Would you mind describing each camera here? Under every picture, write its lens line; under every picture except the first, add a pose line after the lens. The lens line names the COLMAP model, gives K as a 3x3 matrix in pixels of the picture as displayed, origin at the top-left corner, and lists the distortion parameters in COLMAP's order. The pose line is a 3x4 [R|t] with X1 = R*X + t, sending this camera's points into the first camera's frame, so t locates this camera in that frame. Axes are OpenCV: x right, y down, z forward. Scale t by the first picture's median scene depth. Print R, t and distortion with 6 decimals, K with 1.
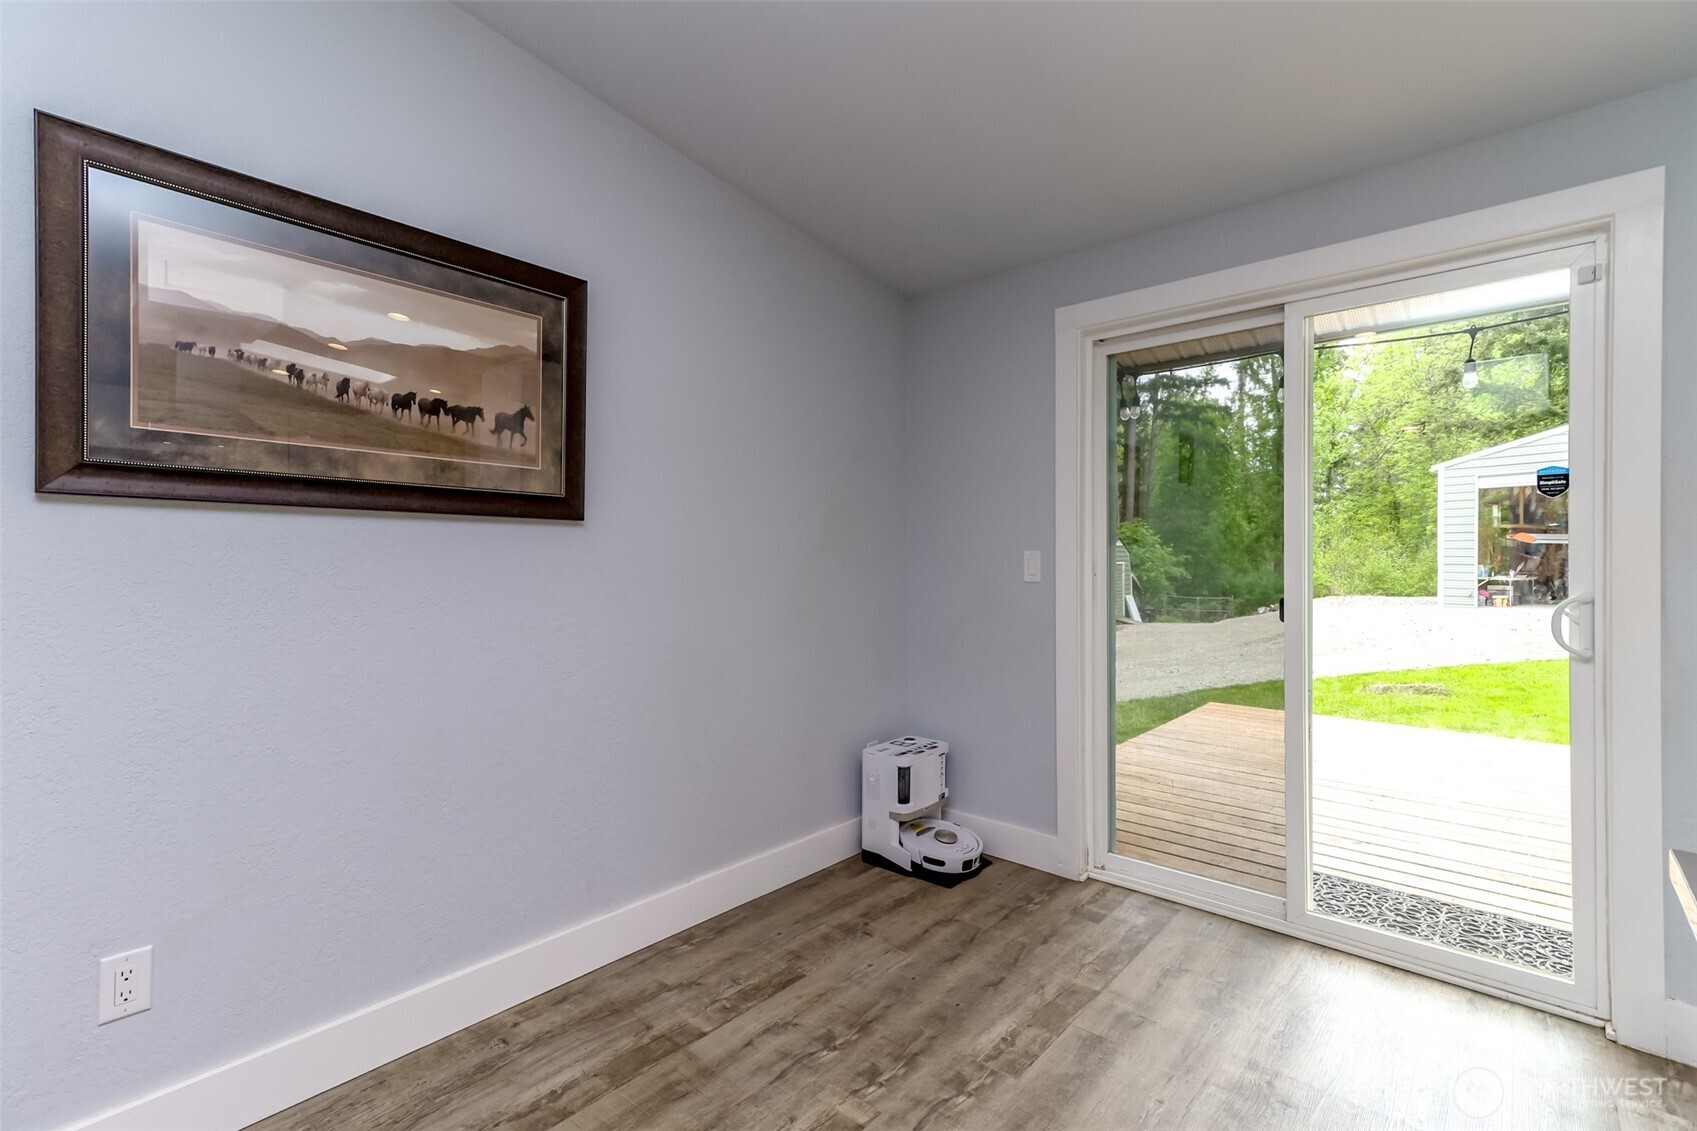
lens RADIAL K [[766.4, 0, 838.3], [0, 766.4, 565.1], [0, 0, 1]] dist [0.016137, 0.000265]
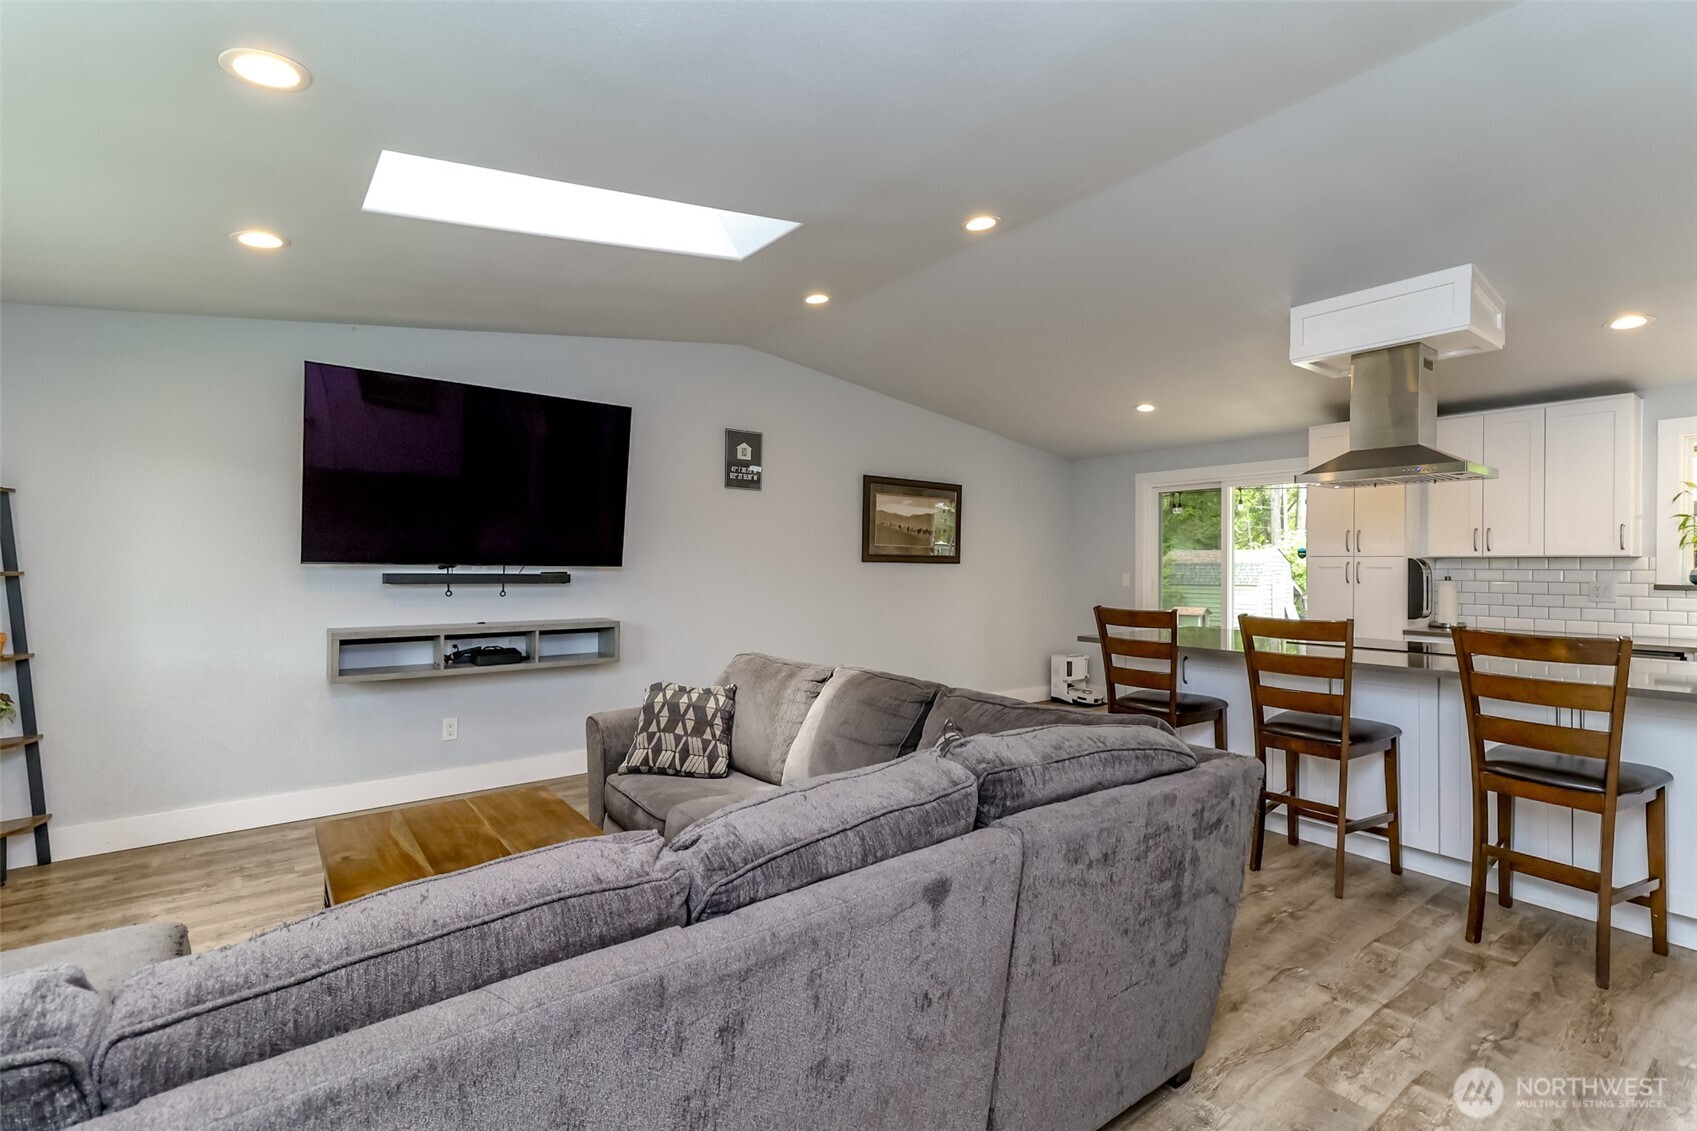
lens RADIAL K [[766.4, 0, 836.2], [0, 766.4, 563.7], [0, 0, 1]] dist [0.016137, 0.000265]
pose [[0.978691, 0.005870, -0.205253, -0.202081], [-0.007369, 0.999951, -0.006538, -0.037207], [0.205205, 0.007911, 0.978687, -2.204829]]
